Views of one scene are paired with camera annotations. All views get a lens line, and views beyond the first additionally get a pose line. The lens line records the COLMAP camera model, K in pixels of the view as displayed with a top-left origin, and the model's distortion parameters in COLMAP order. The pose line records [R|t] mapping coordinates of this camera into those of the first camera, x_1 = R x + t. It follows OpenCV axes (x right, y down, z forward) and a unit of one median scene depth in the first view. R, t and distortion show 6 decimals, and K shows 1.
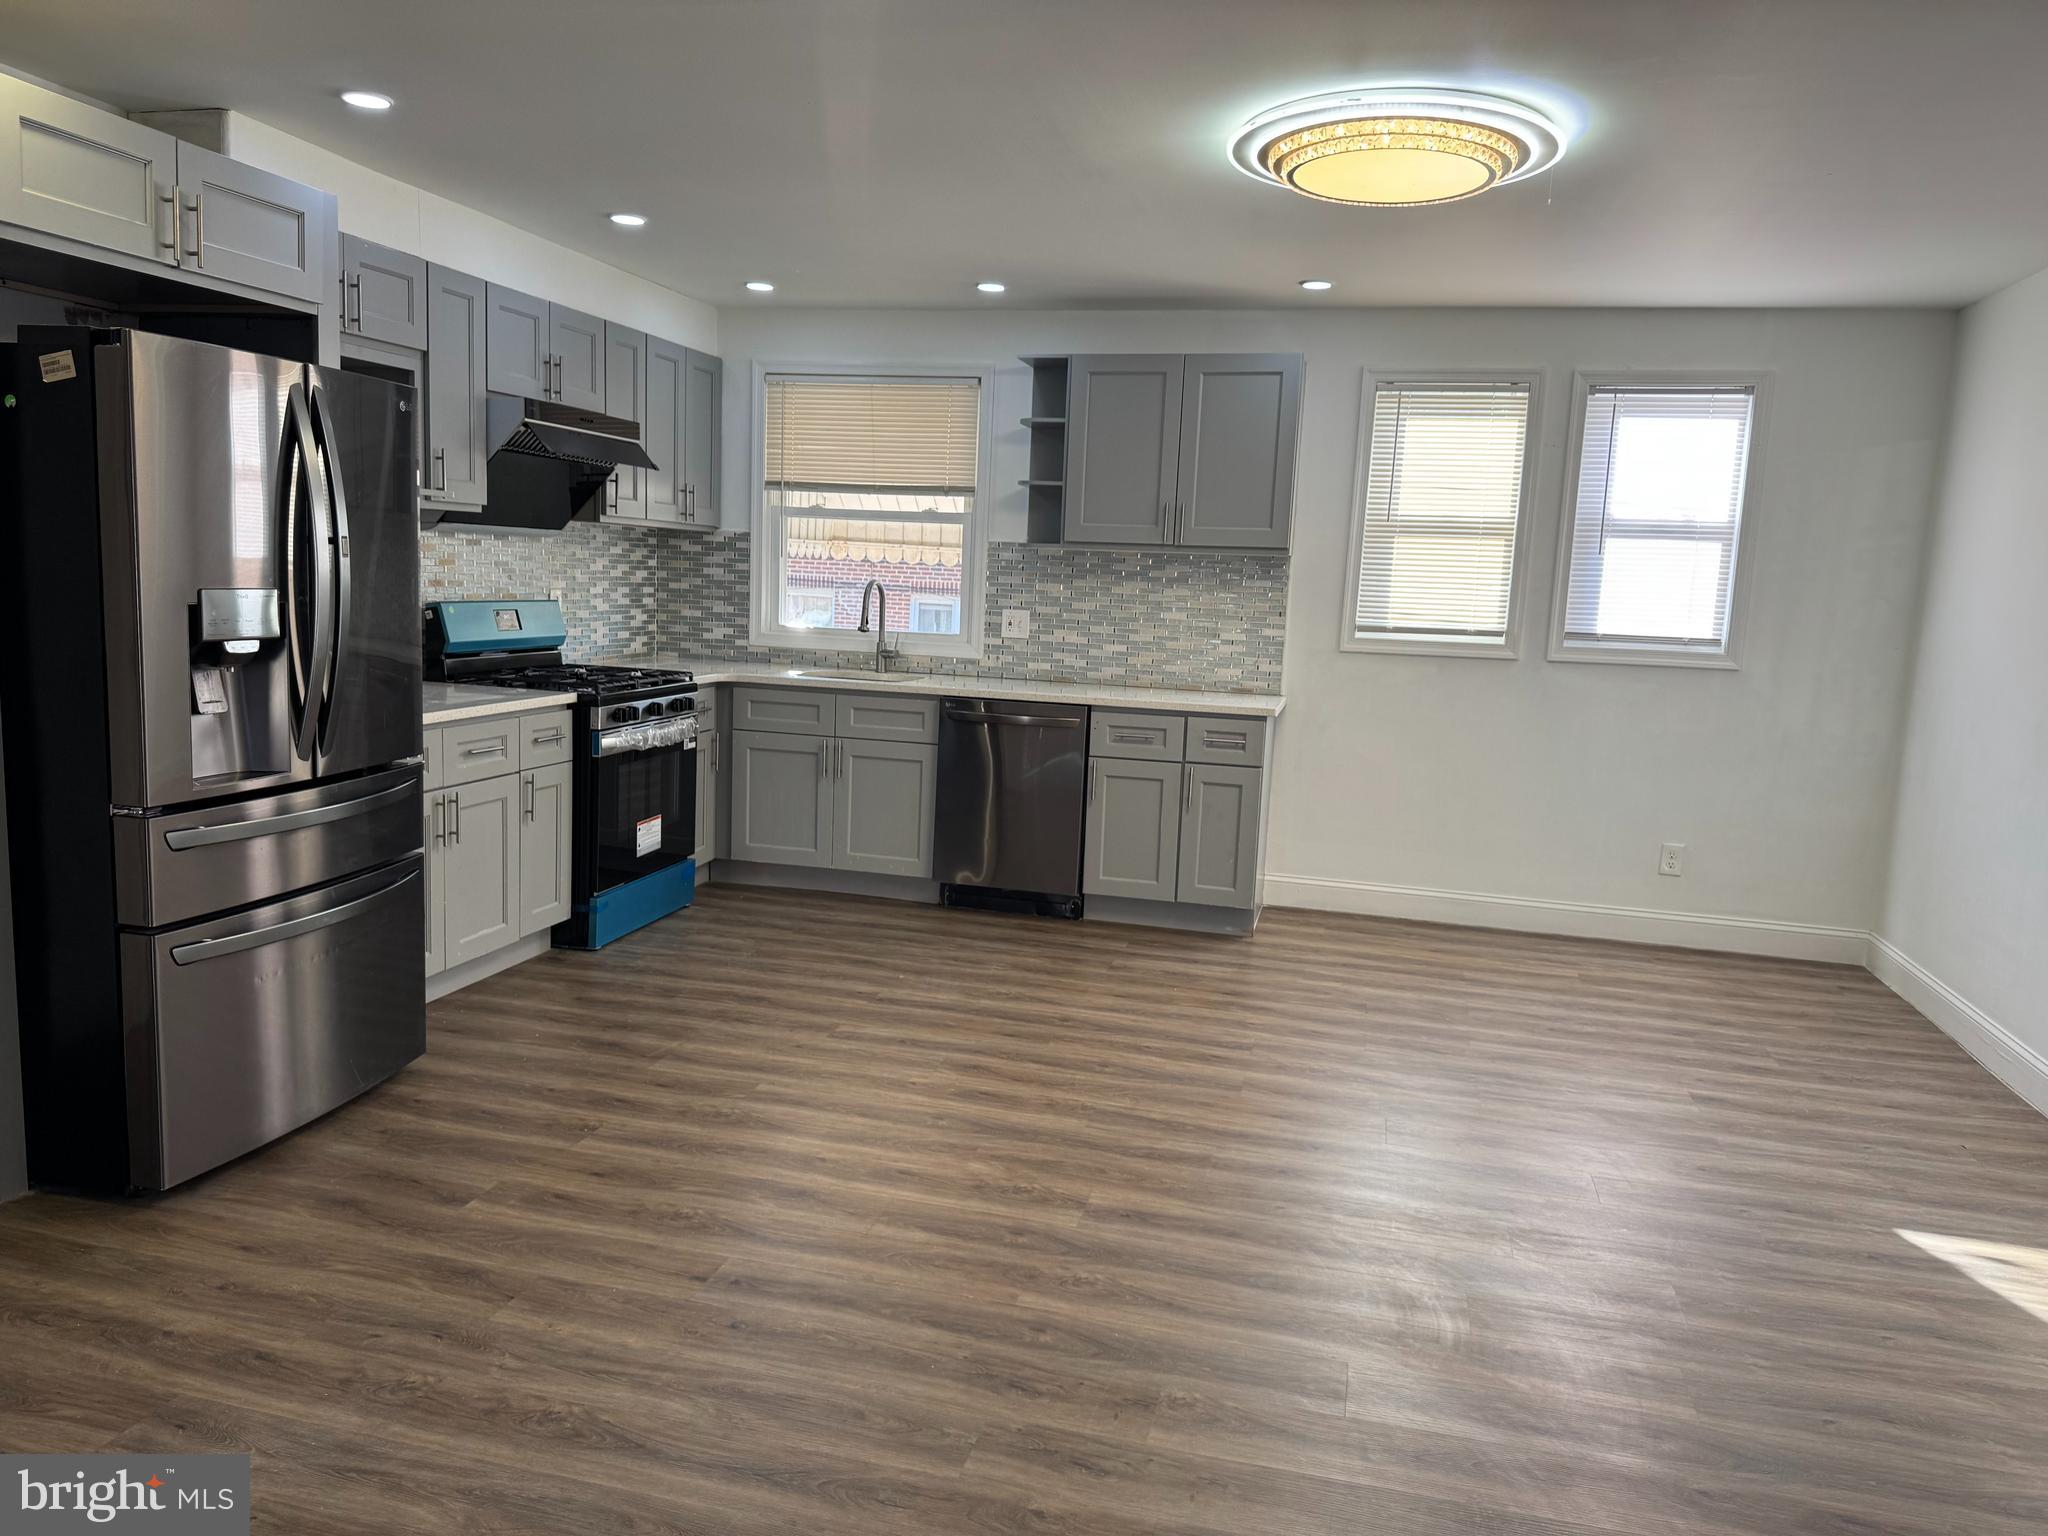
lens RADIAL K [[1464.1, 0, 1024.0], [0, 1464.1, 803.8], [0, 0, 1]] dist [0.097481, -0.131538]
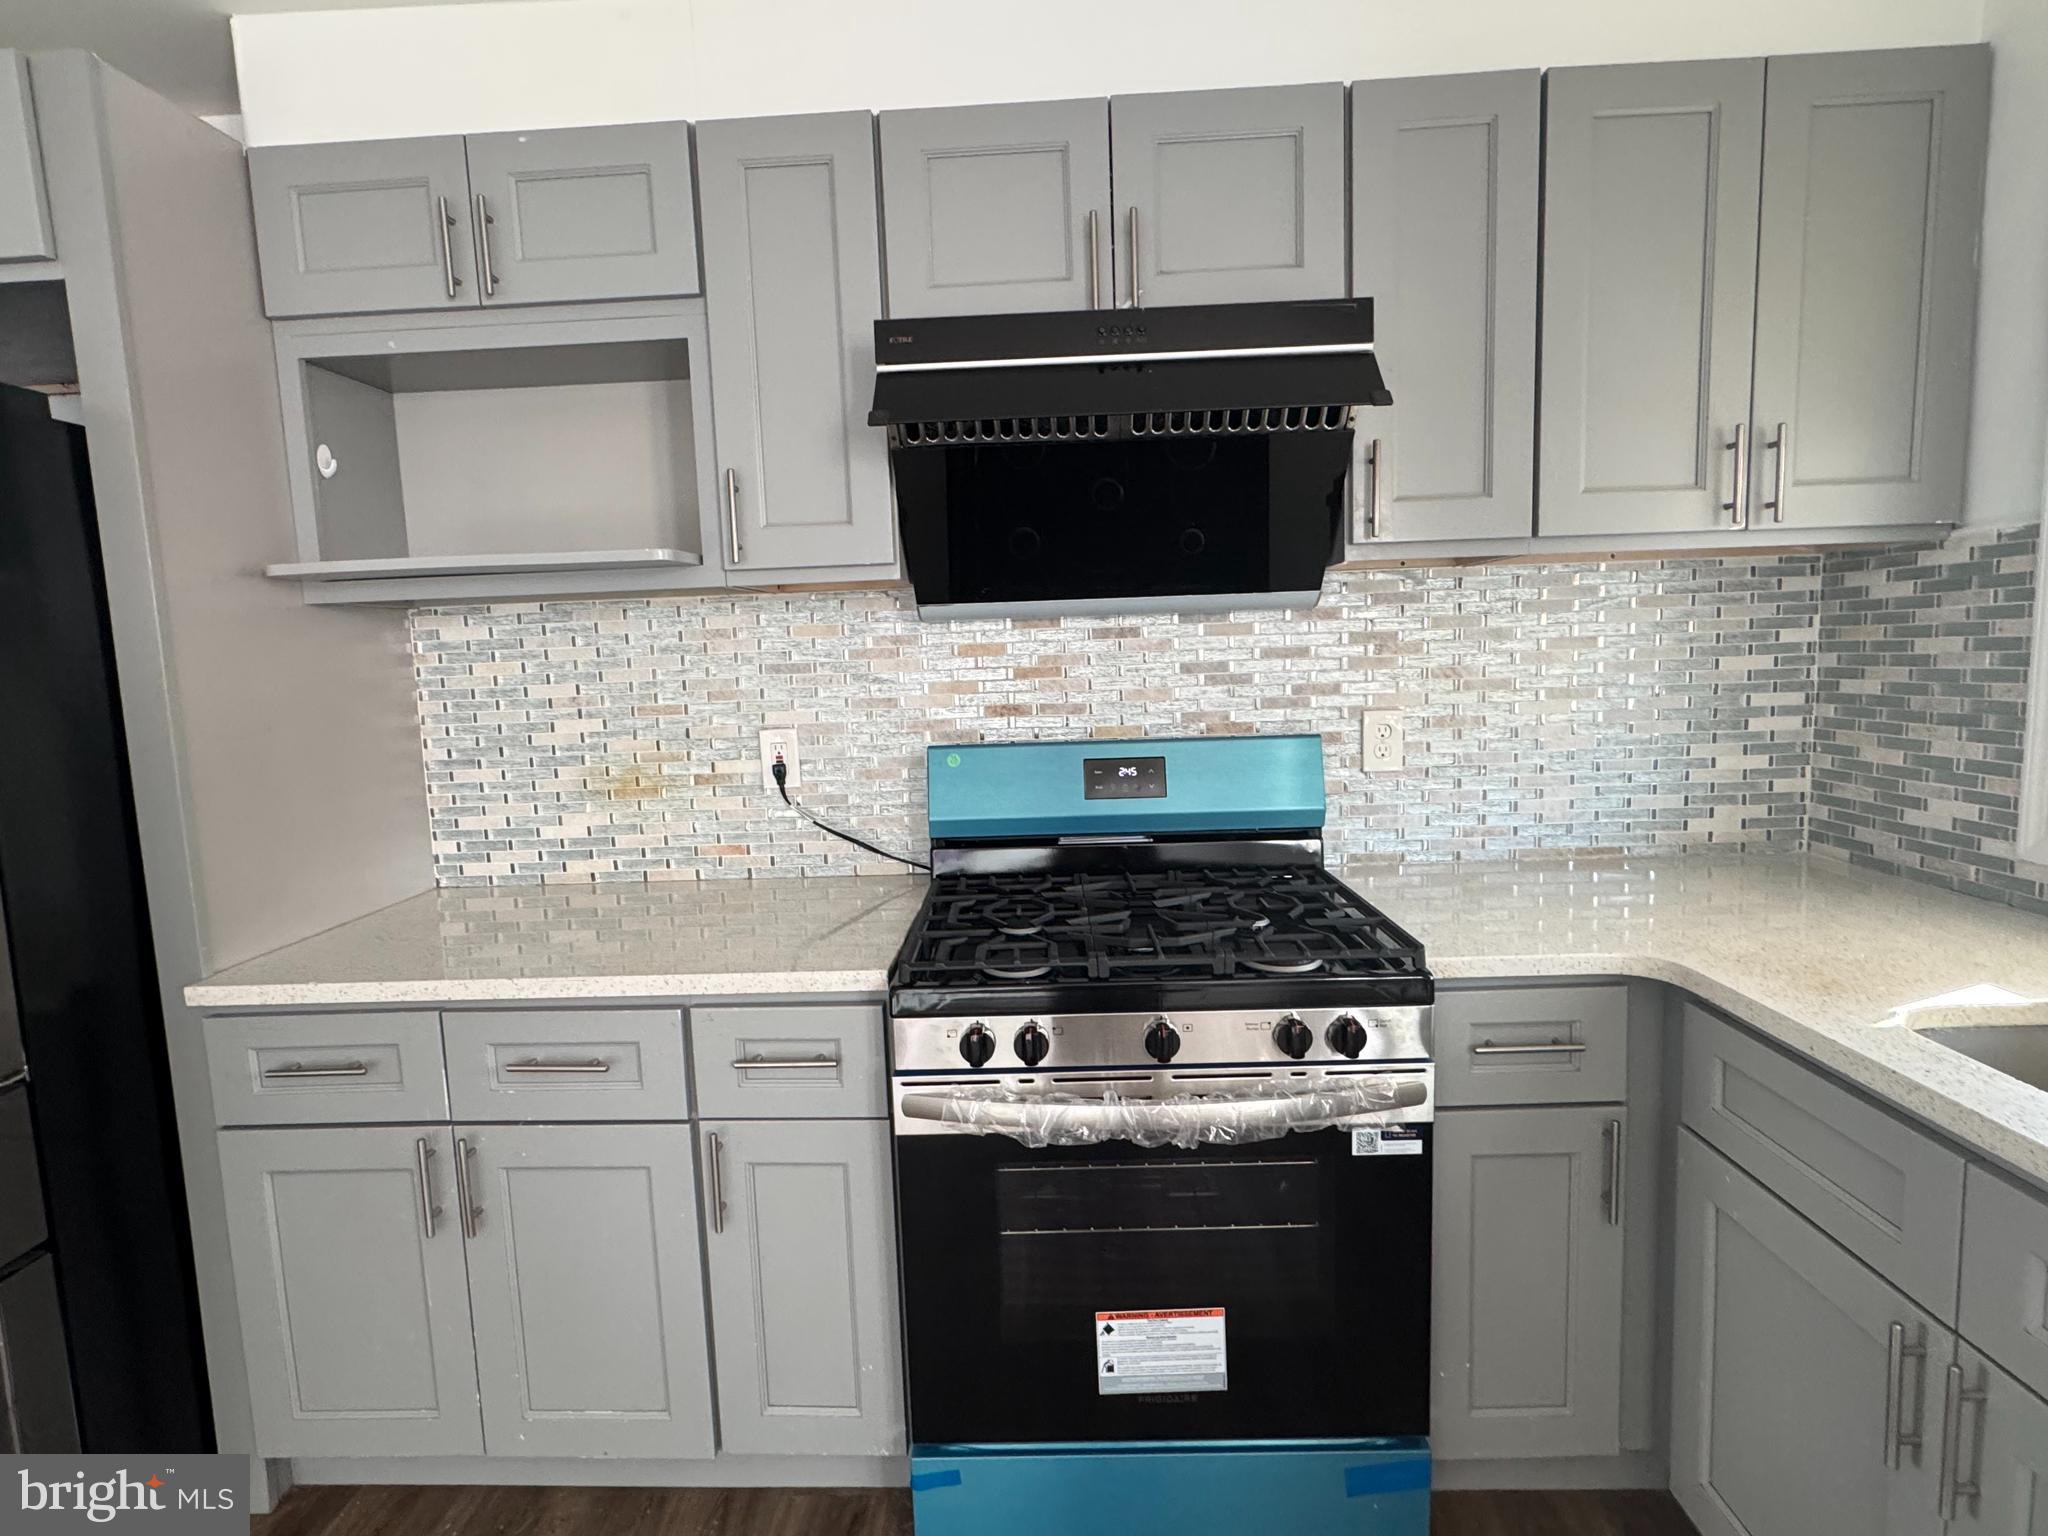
lens RADIAL K [[1055.4, 0, 1024.0], [0, 1055.4, 768.0], [0, 0, 1]] dist [-0.000207, -0.000332]
pose [[0.205111, 0.058481, -0.976990, 0.001168], [-0.112144, 0.993043, 0.035898, -0.179174], [0.972293, 0.102201, 0.210242, 1.164393]]
